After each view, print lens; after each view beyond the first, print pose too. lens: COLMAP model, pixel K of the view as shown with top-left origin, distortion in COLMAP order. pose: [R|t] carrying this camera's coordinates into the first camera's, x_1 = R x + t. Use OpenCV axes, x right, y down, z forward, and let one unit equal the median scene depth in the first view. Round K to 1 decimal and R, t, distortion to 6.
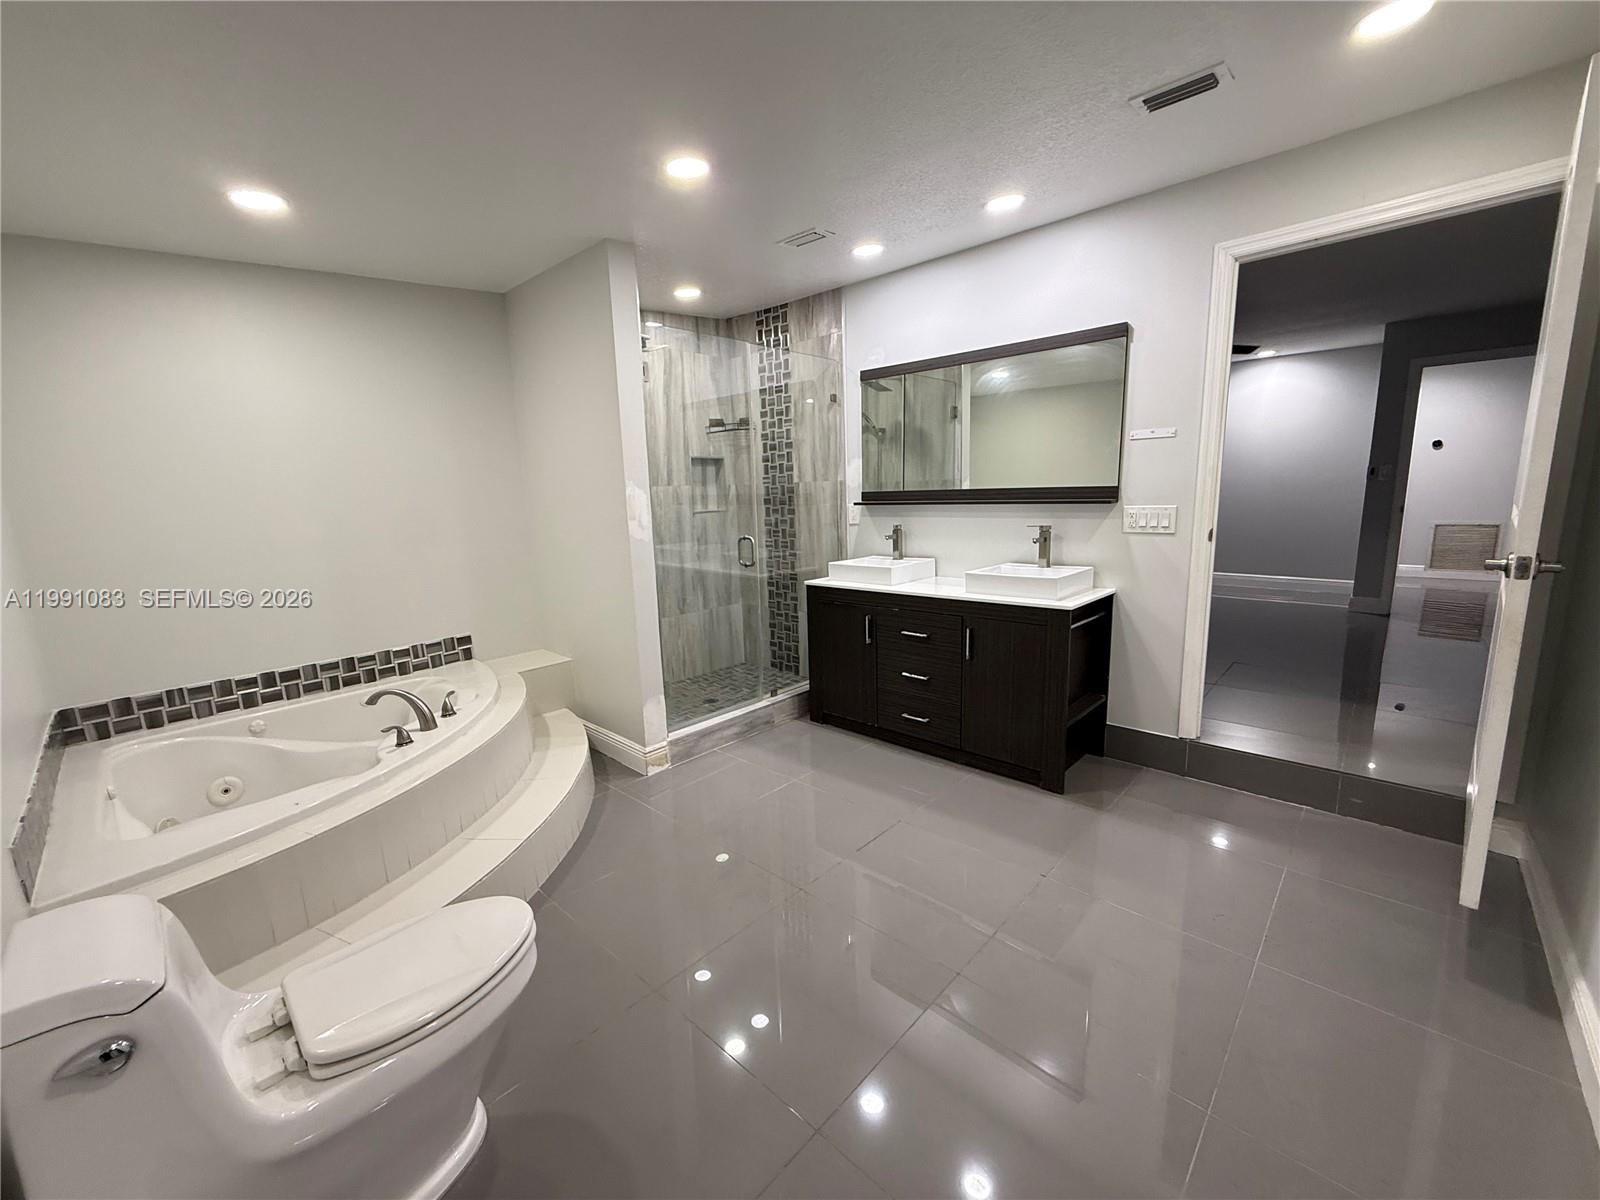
lens RADIAL K [[639.6, 0, 803.2], [0, 639.6, 601.7], [0, 0, 1]] dist [0.000519, 0.000087]
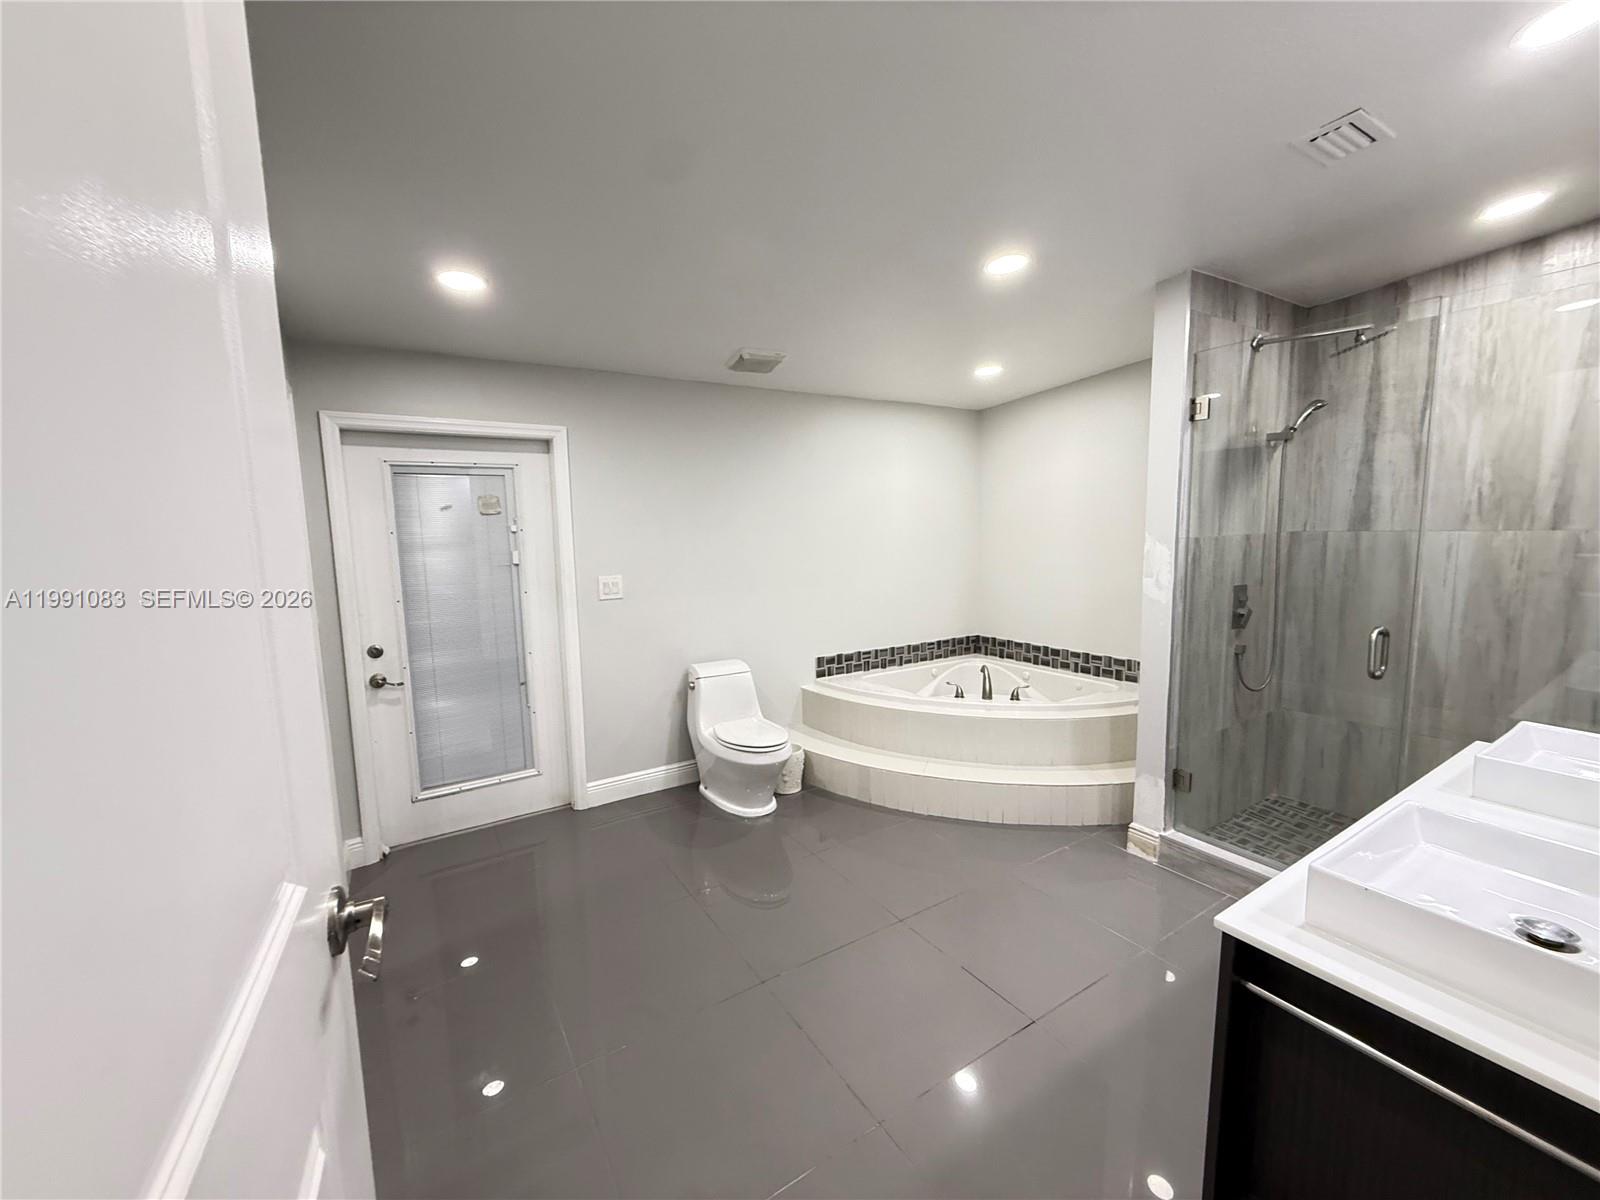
lens RADIAL K [[639.6, 0, 802.3], [0, 639.6, 591.6], [0, 0, 1]] dist [0.000519, 0.000087]
pose [[-0.251571, 0.136286, -0.958195, 0.734887], [-0.136189, 0.975201, 0.174460, -0.196951], [0.958209, 0.174385, -0.226772, 0.719023]]
